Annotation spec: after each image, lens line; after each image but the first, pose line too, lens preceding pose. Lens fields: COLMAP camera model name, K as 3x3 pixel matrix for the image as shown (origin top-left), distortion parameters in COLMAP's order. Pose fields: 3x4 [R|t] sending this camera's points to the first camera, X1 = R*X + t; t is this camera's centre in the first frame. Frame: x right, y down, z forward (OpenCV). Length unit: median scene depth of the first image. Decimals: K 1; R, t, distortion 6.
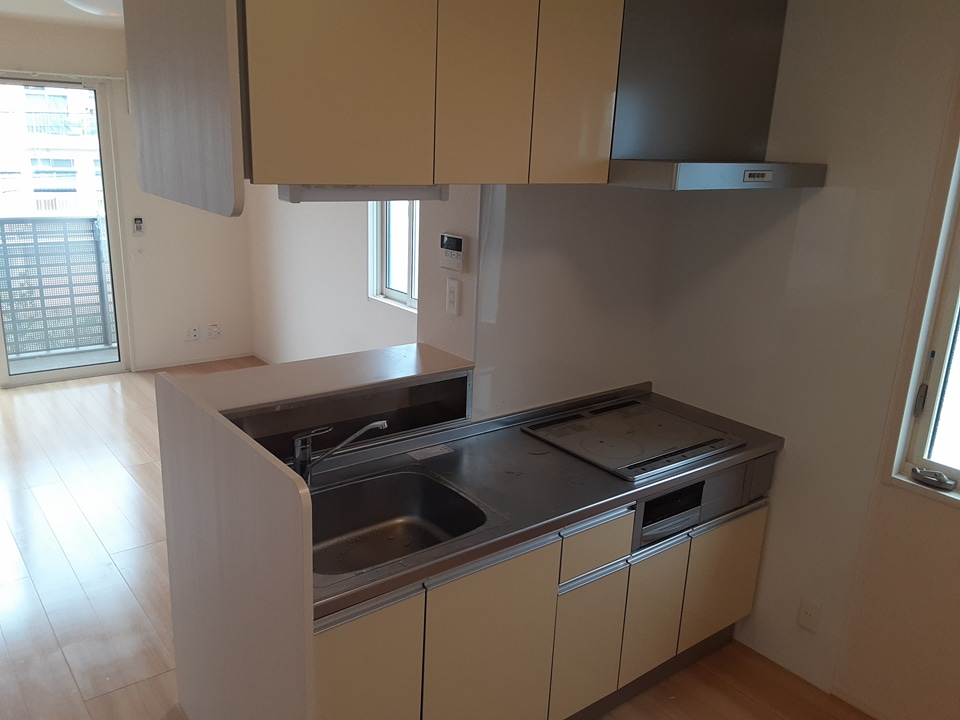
lens RADIAL K [[779.3, 0, 476.9], [0, 779.3, 362.0], [0, 0, 1]] dist [0.120680, -0.183232]
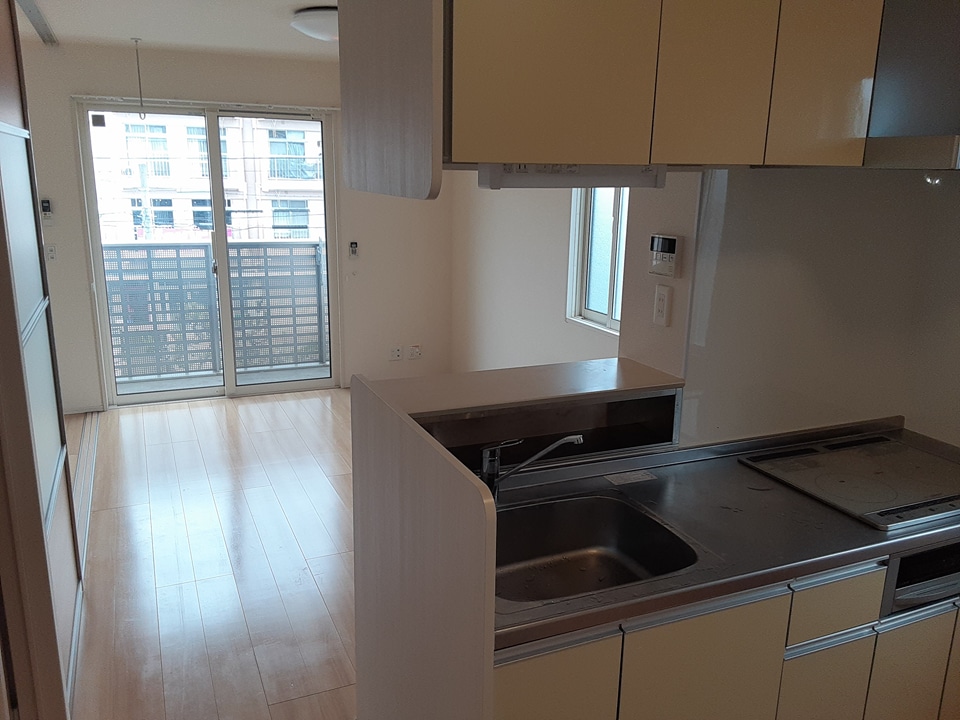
lens RADIAL K [[779.3, 0, 476.9], [0, 779.3, 362.0], [0, 0, 1]] dist [0.120680, -0.183232]
pose [[0.968681, 0.034747, -0.245864, -0.013170], [-0.045879, 0.998158, -0.039692, 0.026914], [0.244032, 0.049728, 0.968491, 0.082909]]
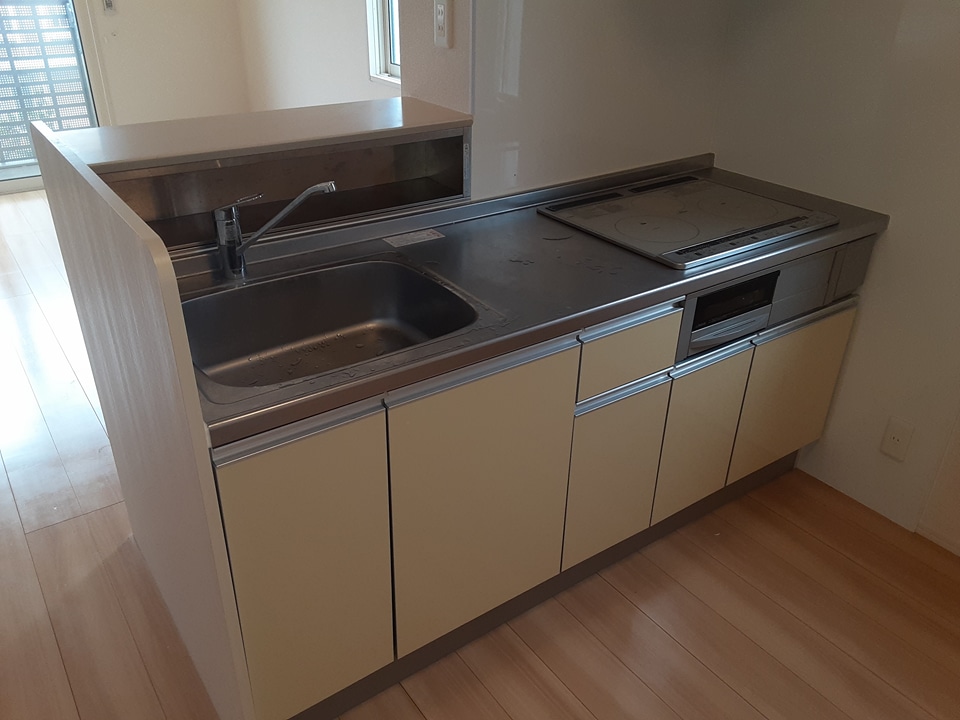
lens RADIAL K [[774.6, 0, 484.2], [0, 774.6, 373.5], [0, 0, 1]] dist [0.124355, -0.173532]
pose [[0.998737, -0.001440, -0.050222, 0.044938], [0.012737, 0.974194, 0.225351, 0.071938], [0.048602, -0.225706, 0.972982, 0.231112]]
